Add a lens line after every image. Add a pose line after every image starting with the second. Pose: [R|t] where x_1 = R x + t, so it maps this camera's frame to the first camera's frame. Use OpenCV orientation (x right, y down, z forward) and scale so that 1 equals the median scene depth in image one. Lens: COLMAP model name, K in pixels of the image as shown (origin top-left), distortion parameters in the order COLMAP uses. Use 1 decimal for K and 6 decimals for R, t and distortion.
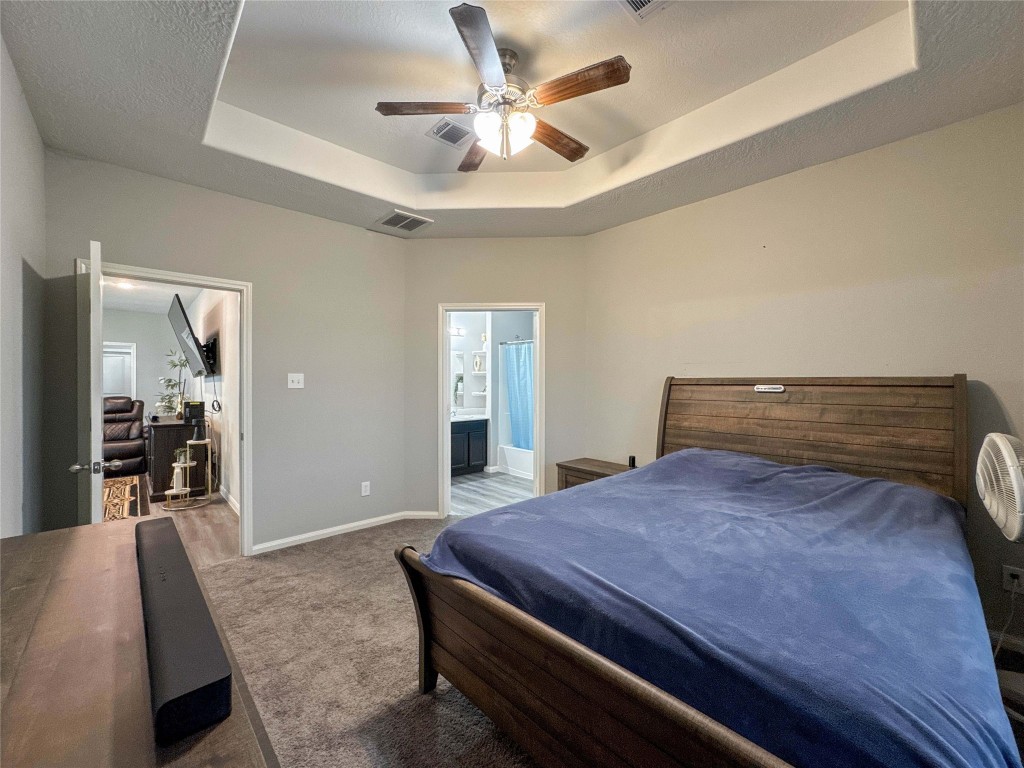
lens RADIAL K [[416.9, 0, 512.0], [0, 416.9, 384.0], [0, 0, 1]] dist [-0.009910, 0.000259]
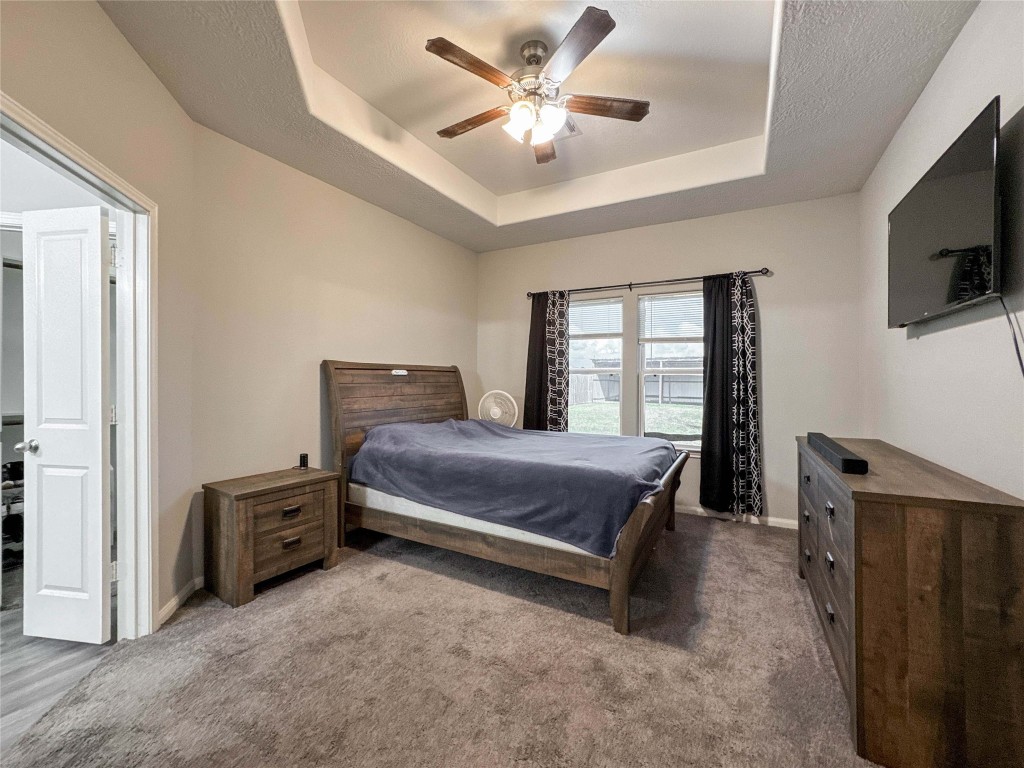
lens RADIAL K [[416.9, 0, 512.0], [0, 416.9, 384.0], [0, 0, 1]] dist [-0.009910, 0.000259]
pose [[-0.317584, -0.012747, 0.948145, -0.754982], [-0.001333, 0.999915, 0.012996, 0.027969], [-0.948229, 0.002864, -0.317574, 1.048917]]
